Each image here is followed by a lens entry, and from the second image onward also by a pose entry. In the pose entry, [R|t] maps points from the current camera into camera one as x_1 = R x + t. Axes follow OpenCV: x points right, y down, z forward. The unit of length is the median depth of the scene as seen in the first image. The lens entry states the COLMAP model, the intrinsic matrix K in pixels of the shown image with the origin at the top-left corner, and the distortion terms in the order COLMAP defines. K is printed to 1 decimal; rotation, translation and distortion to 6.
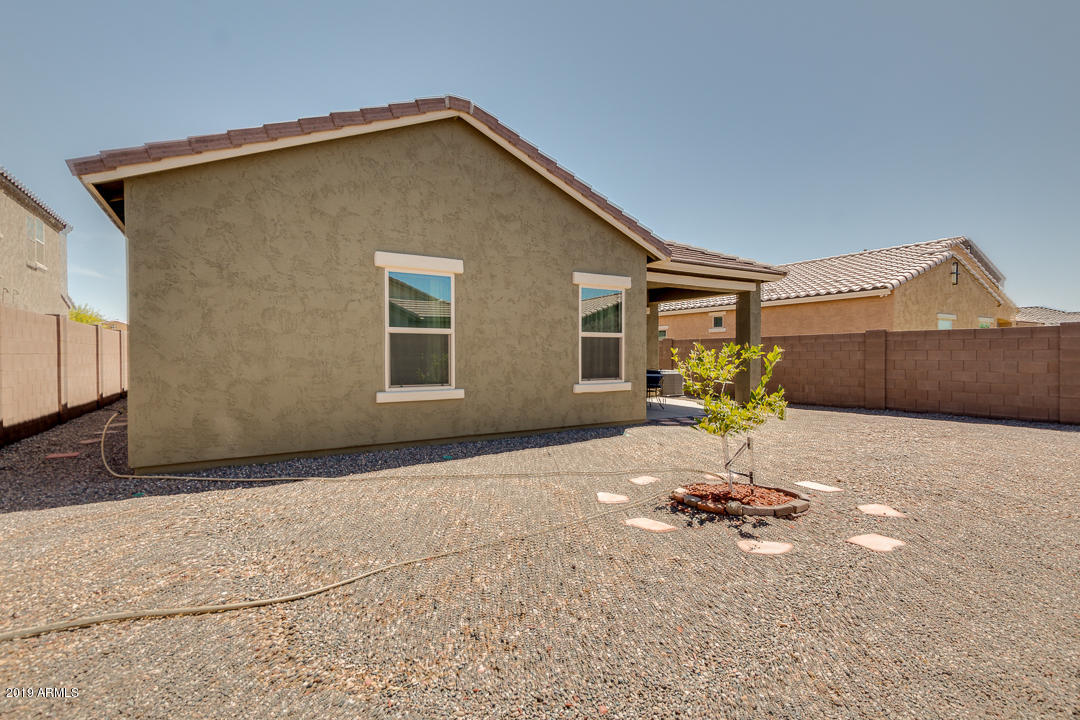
lens RADIAL K [[514.3, 0, 538.8], [0, 514.3, 353.6], [0, 0, 1]] dist [-0.013088, 0.000302]
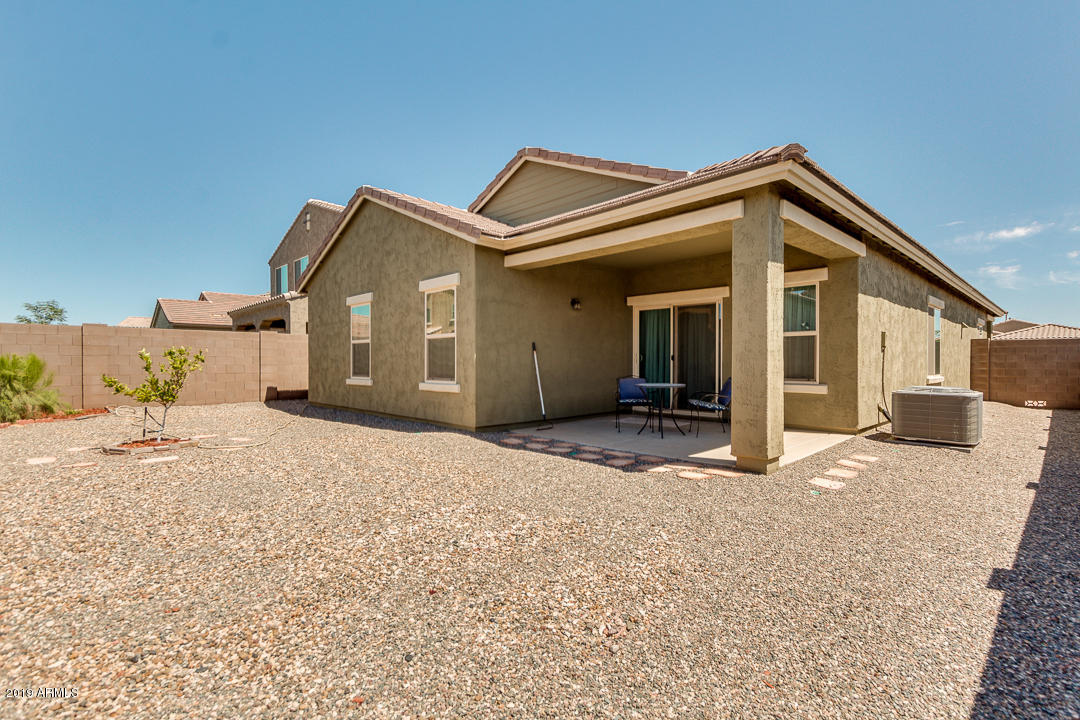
lens RADIAL K [[514.3, 0, 538.8], [0, 514.3, 353.6], [0, 0, 1]] dist [-0.013088, 0.000302]
pose [[0.194692, -0.019169, -0.980677, 1.198087], [-0.001528, 0.999802, -0.019846, 0.019832], [0.980863, 0.005362, 0.194624, 1.024928]]
